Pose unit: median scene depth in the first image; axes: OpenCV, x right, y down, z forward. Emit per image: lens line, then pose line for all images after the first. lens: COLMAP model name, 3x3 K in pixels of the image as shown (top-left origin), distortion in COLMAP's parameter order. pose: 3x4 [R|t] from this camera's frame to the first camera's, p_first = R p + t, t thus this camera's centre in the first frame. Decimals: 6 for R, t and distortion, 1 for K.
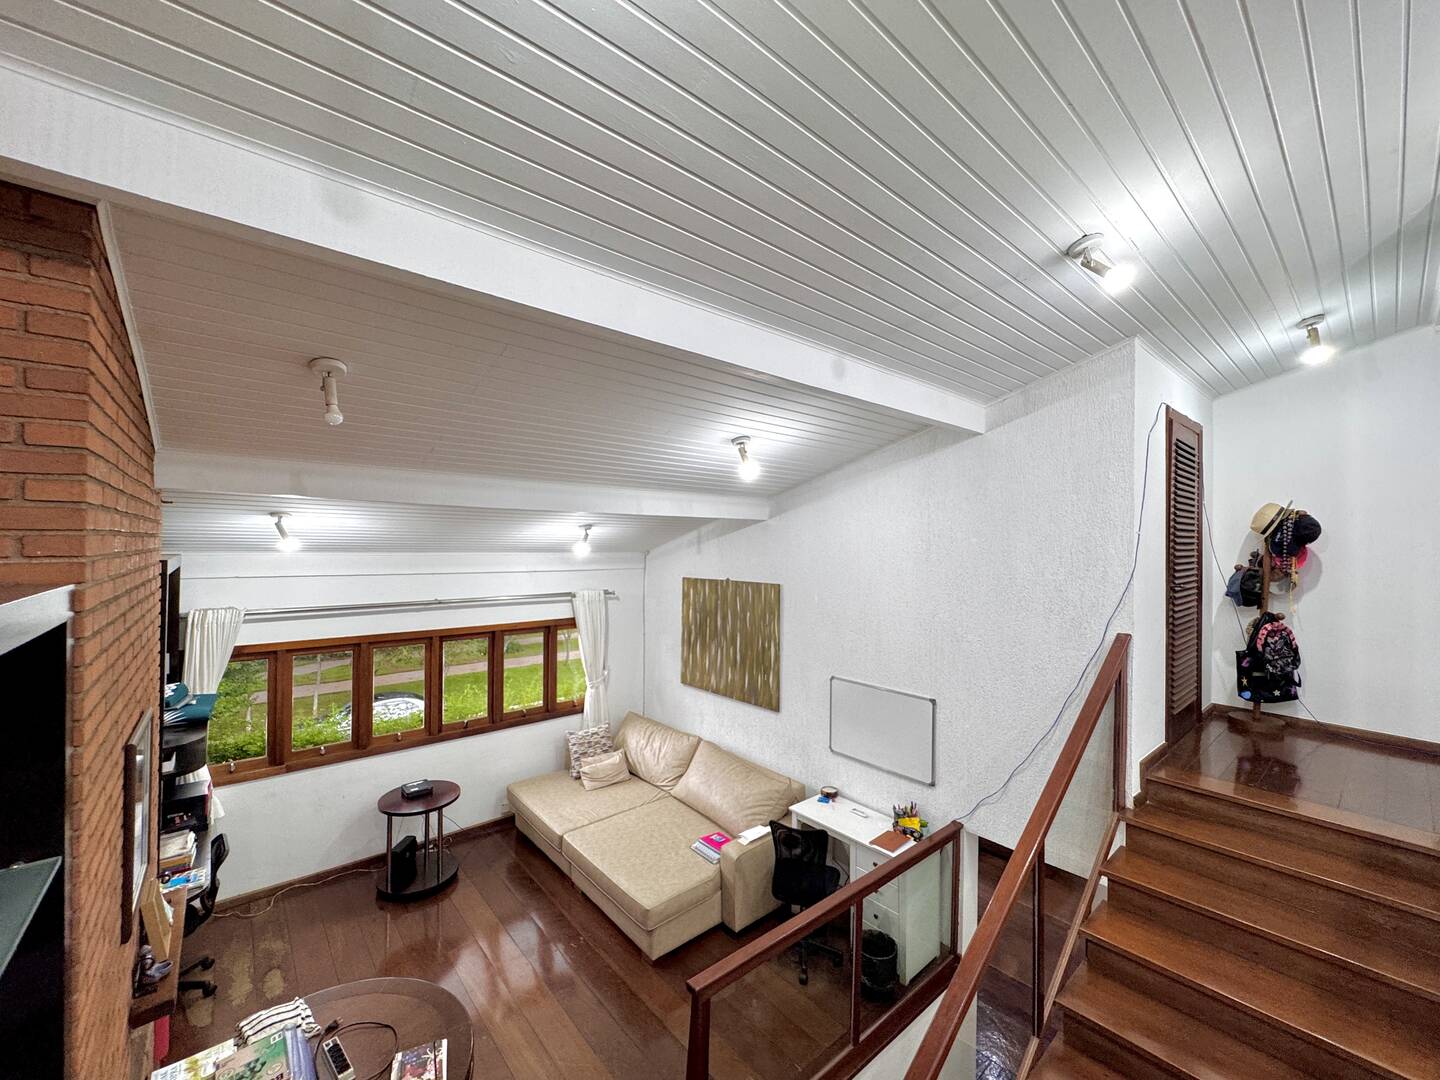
lens RADIAL K [[576.8, 0, 719.3], [0, 576.8, 538.2], [0, 0, 1]] dist [-0.002582, -0.000223]
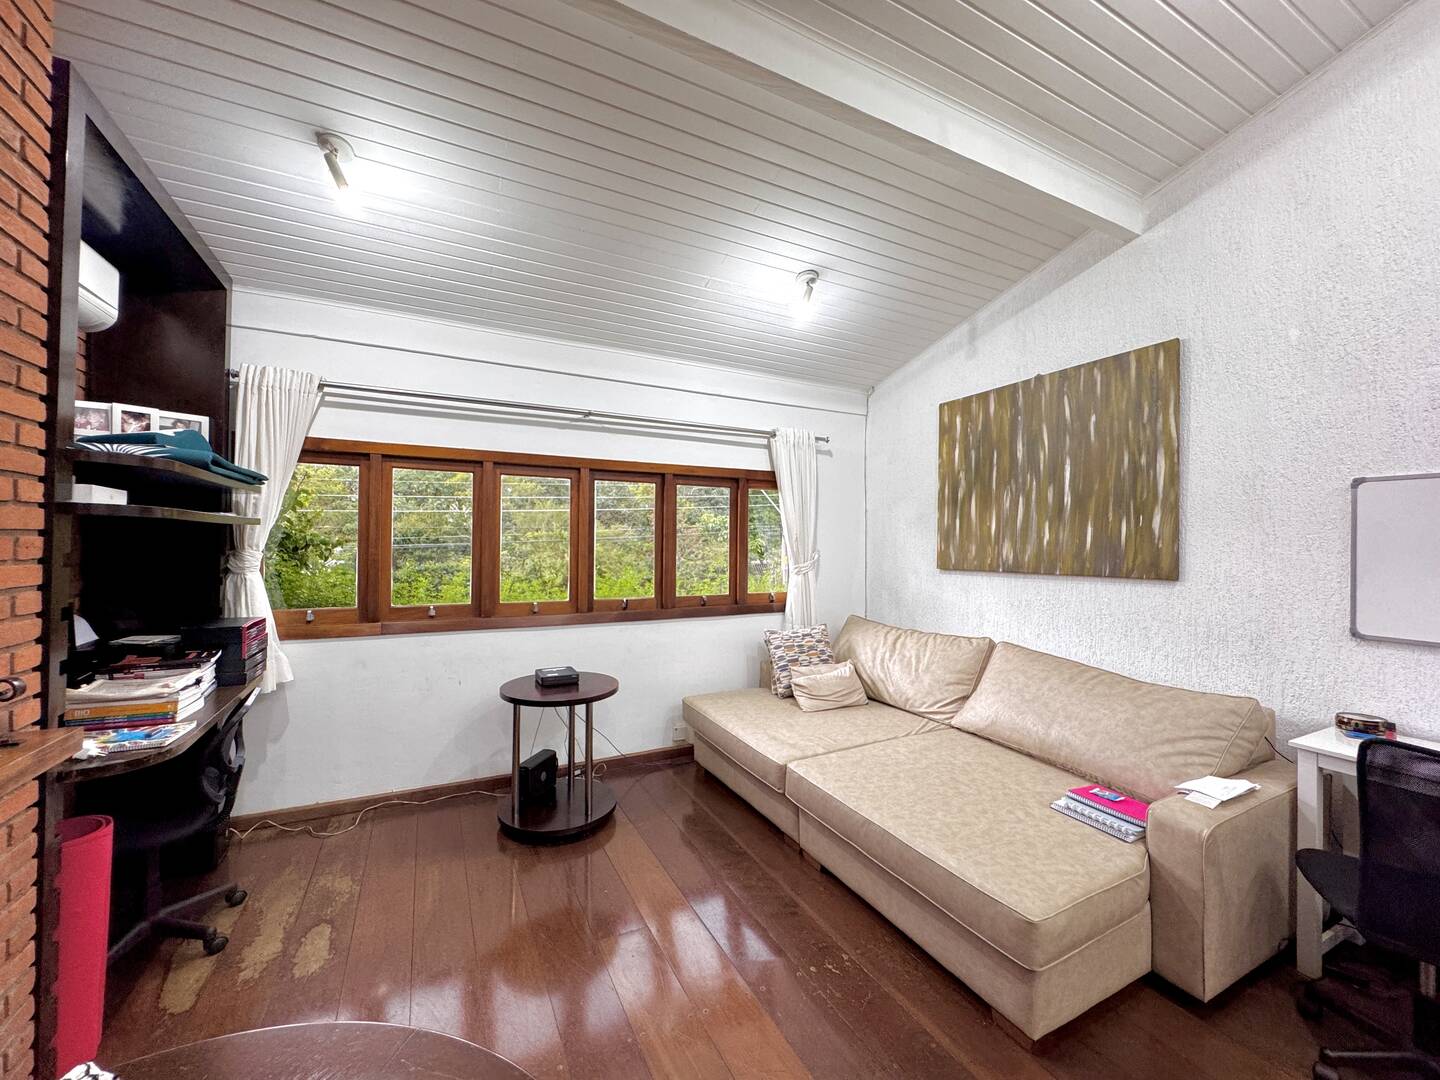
lens RADIAL K [[576.8, 0, 719.3], [0, 576.8, 538.2], [0, 0, 1]] dist [-0.002582, -0.000223]
pose [[0.971212, -0.000735, -0.238215, -0.169238], [0.000596, 1.000000, -0.000653, 0.247233], [0.238215, 0.000492, 0.971212, 0.363658]]
